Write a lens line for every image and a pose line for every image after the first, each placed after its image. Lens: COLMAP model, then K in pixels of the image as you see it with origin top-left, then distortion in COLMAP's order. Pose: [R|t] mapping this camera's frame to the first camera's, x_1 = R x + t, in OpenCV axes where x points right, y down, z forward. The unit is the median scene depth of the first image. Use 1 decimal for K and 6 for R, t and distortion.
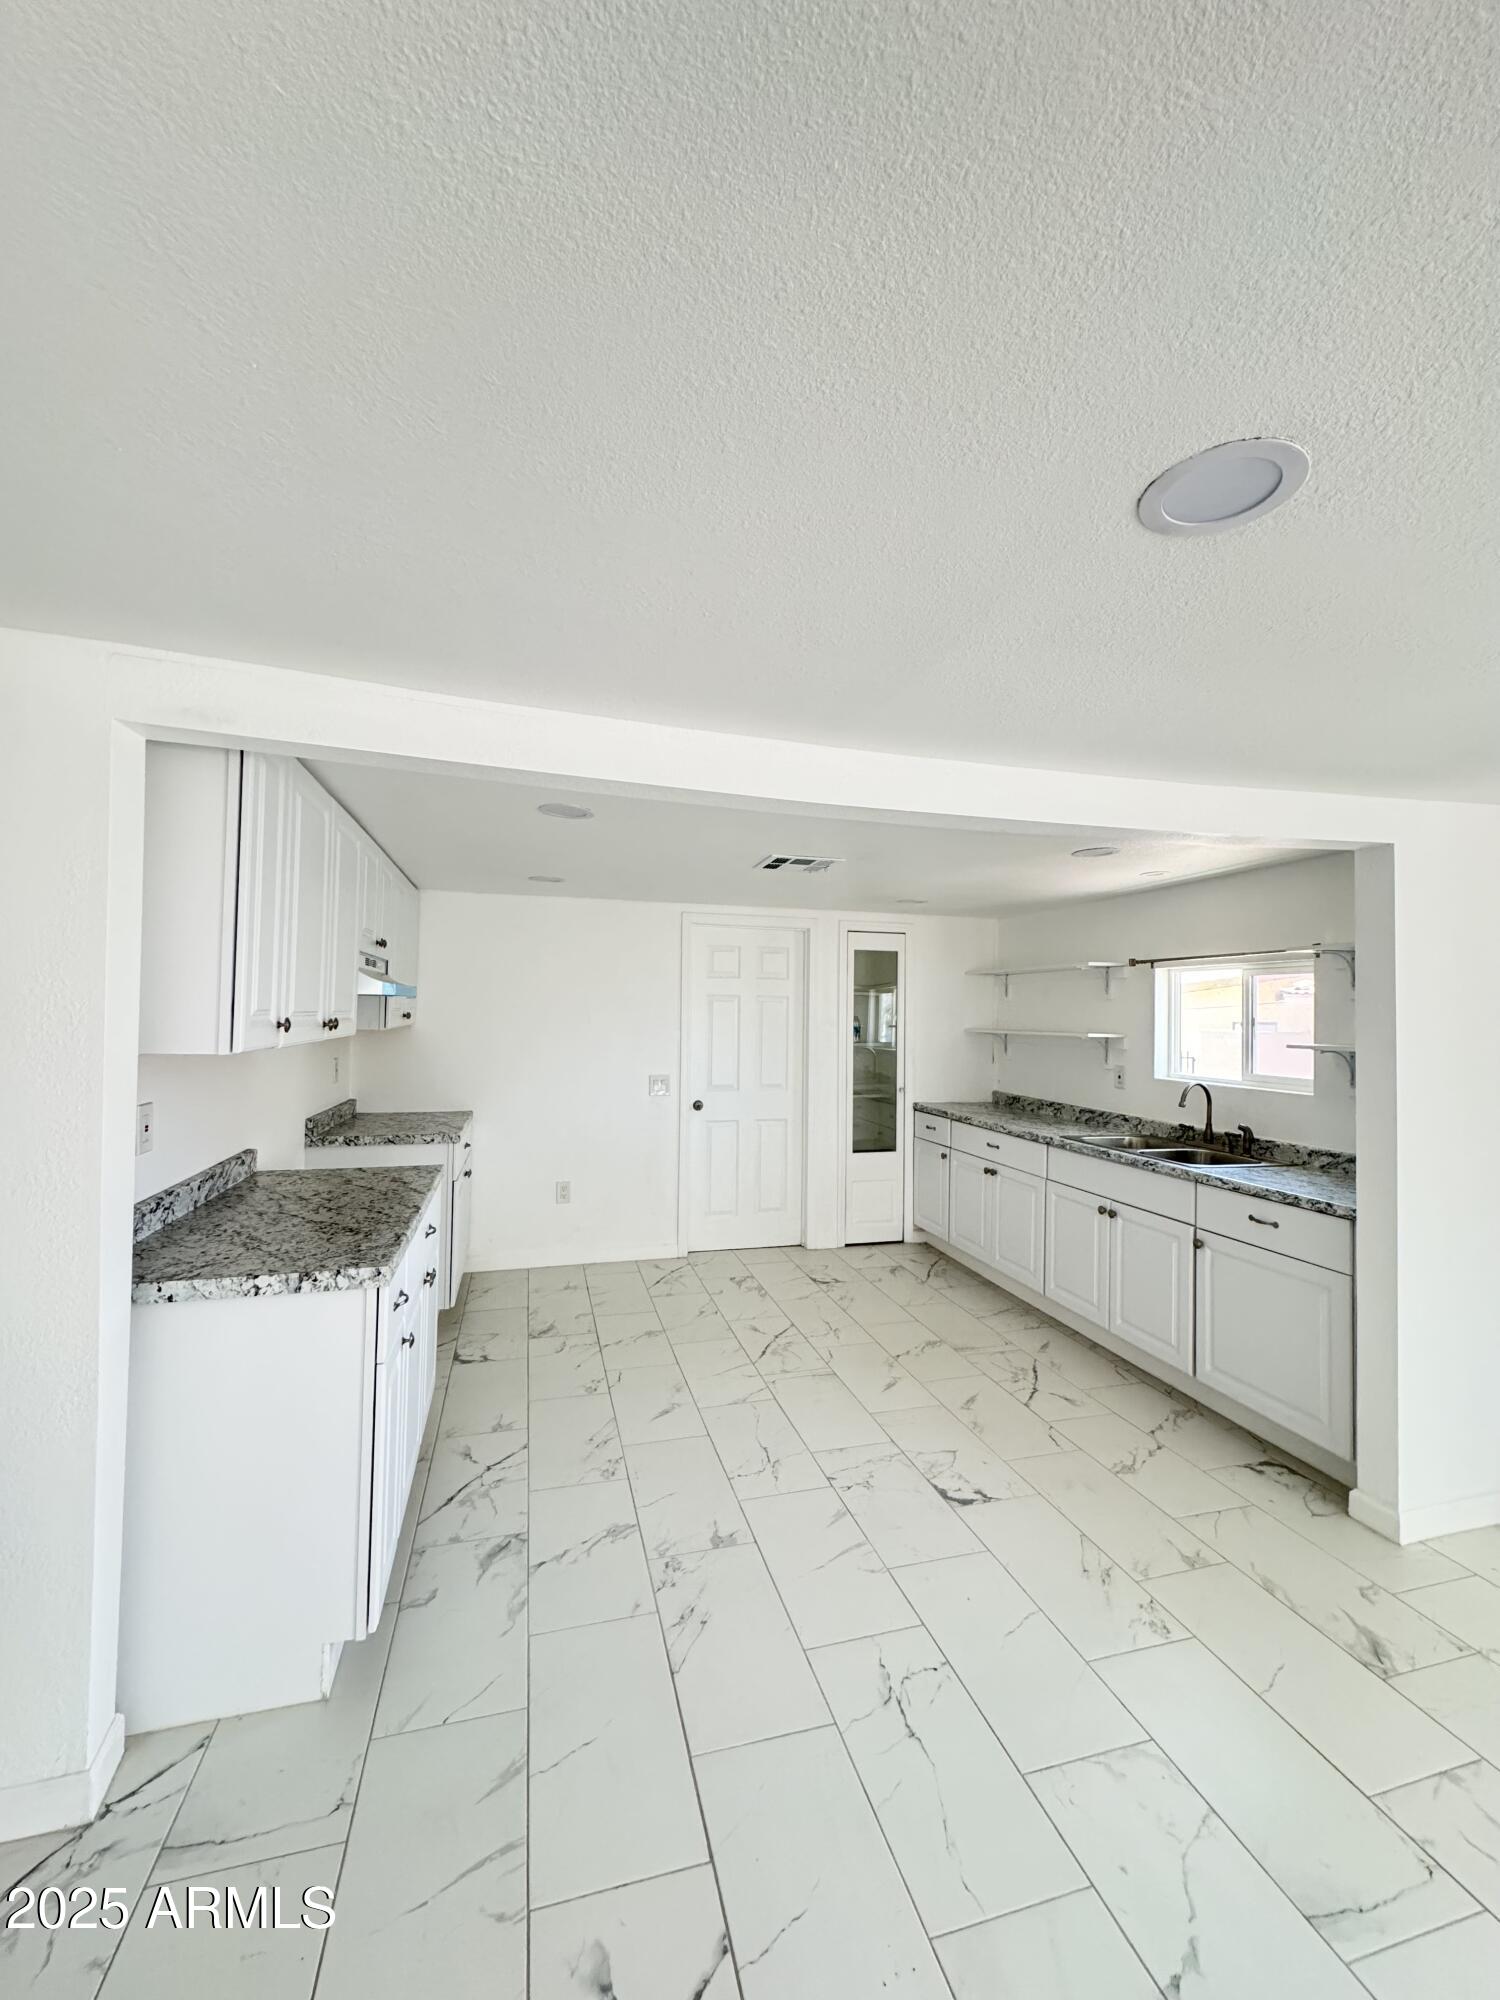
lens RADIAL K [[788.3, 0, 750.0], [0, 788.3, 1000.0], [0, 0, 1]] dist [0.000457, 0.000163]
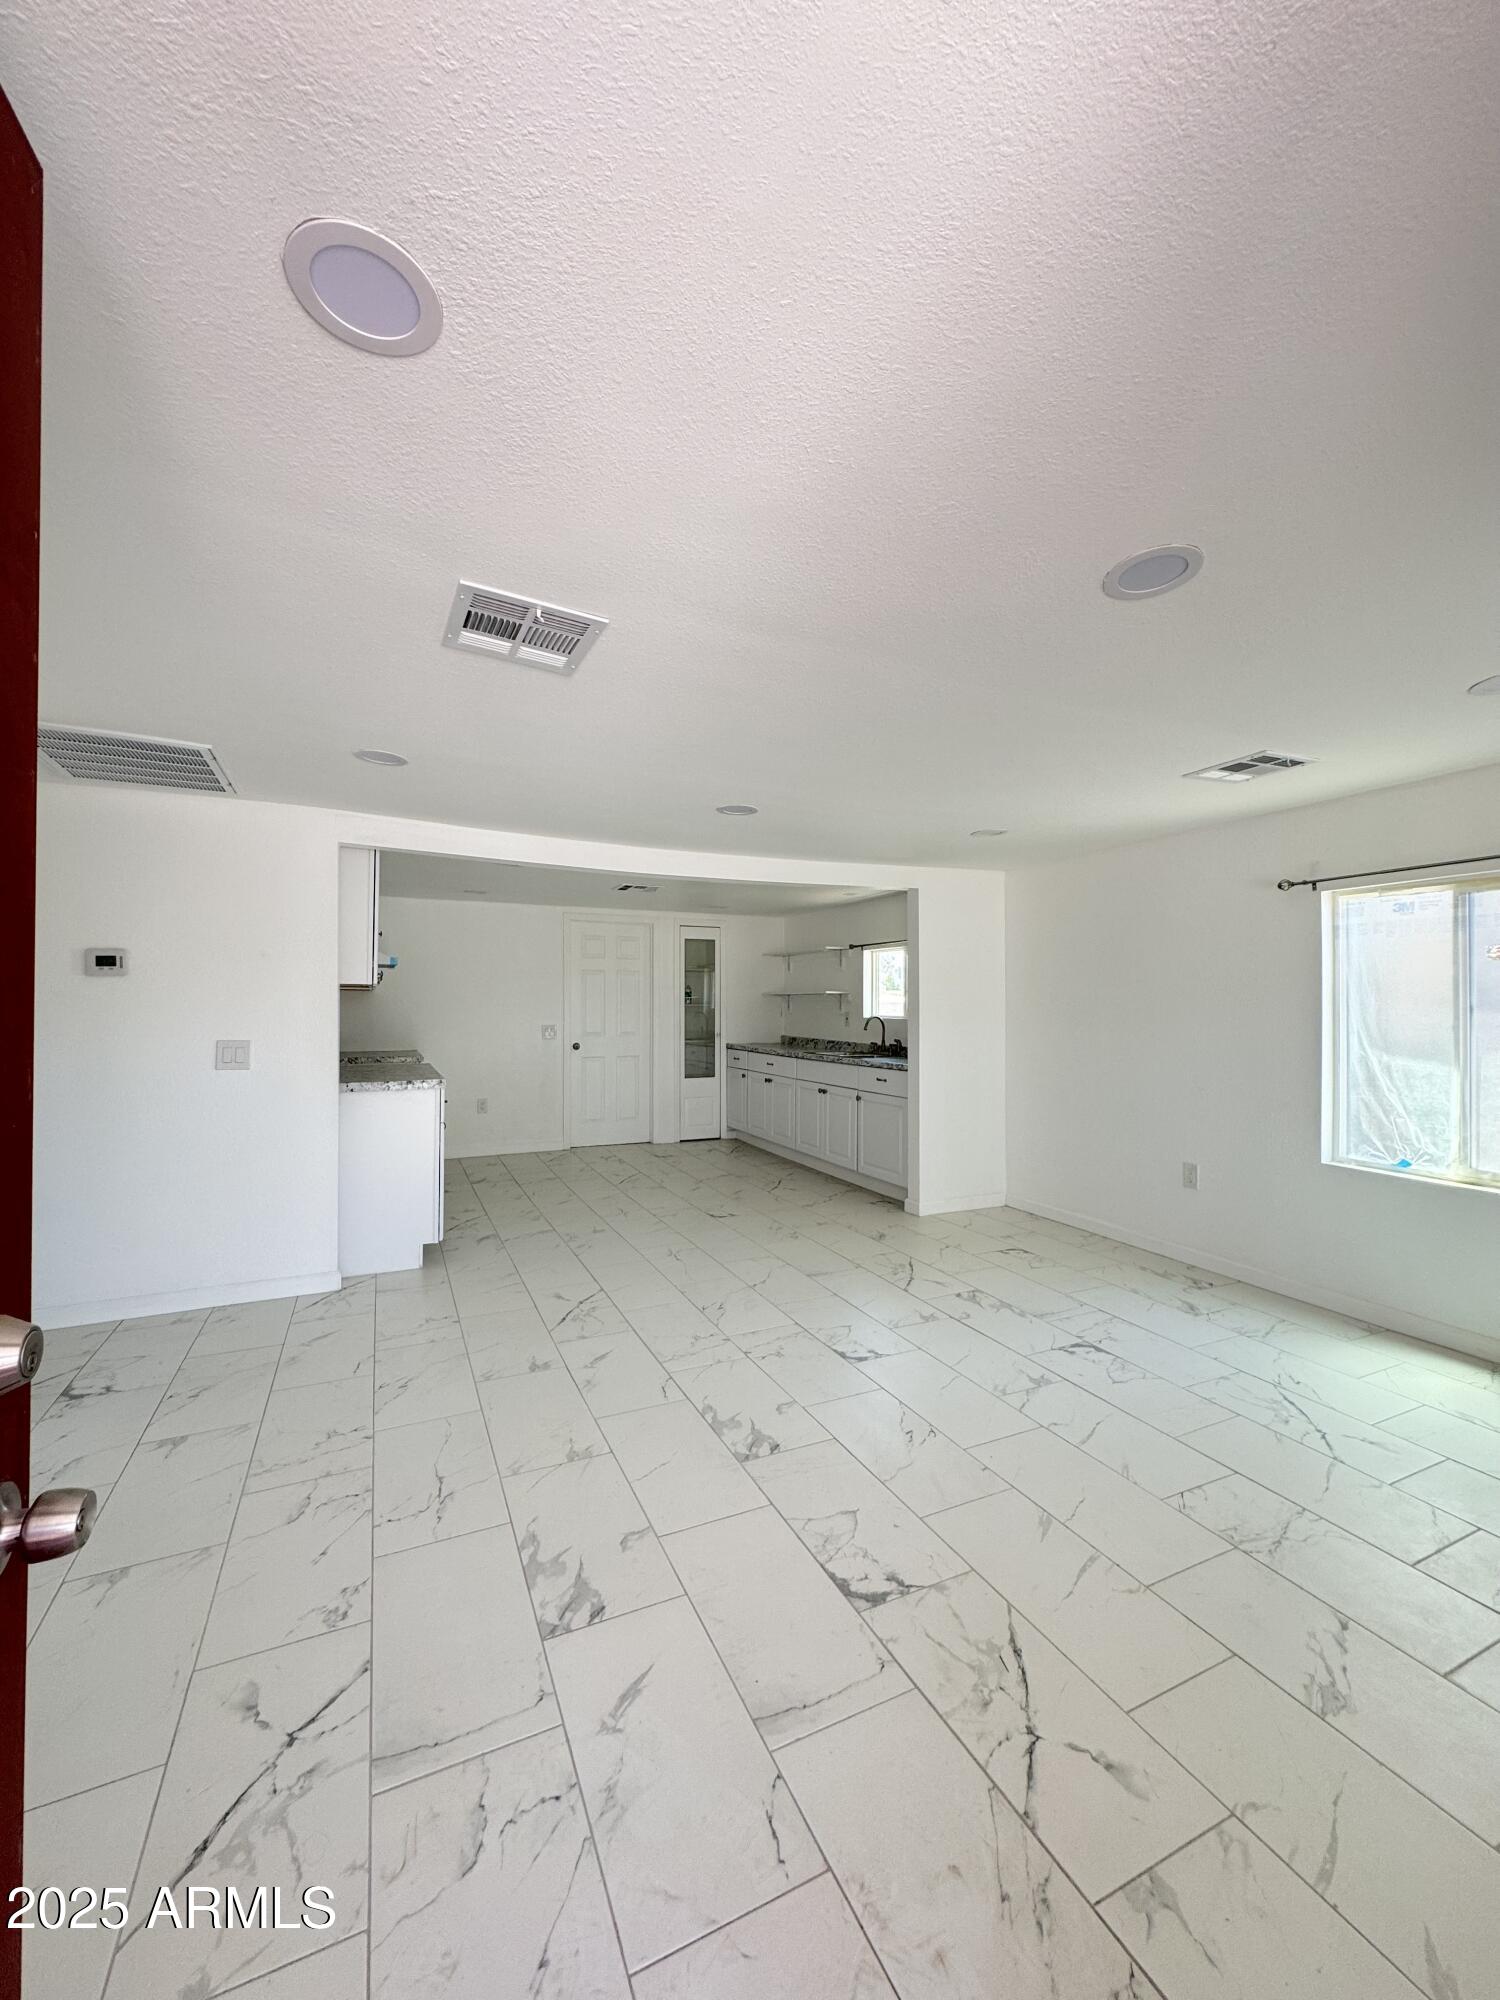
lens RADIAL K [[788.3, 0, 750.0], [0, 788.3, 1000.0], [0, 0, 1]] dist [0.000457, 0.000163]
pose [[0.986137, -0.011002, 0.165566, 0.010088], [0.008661, 0.999852, 0.014851, 0.031422], [-0.165705, -0.013212, 0.986087, -0.492767]]
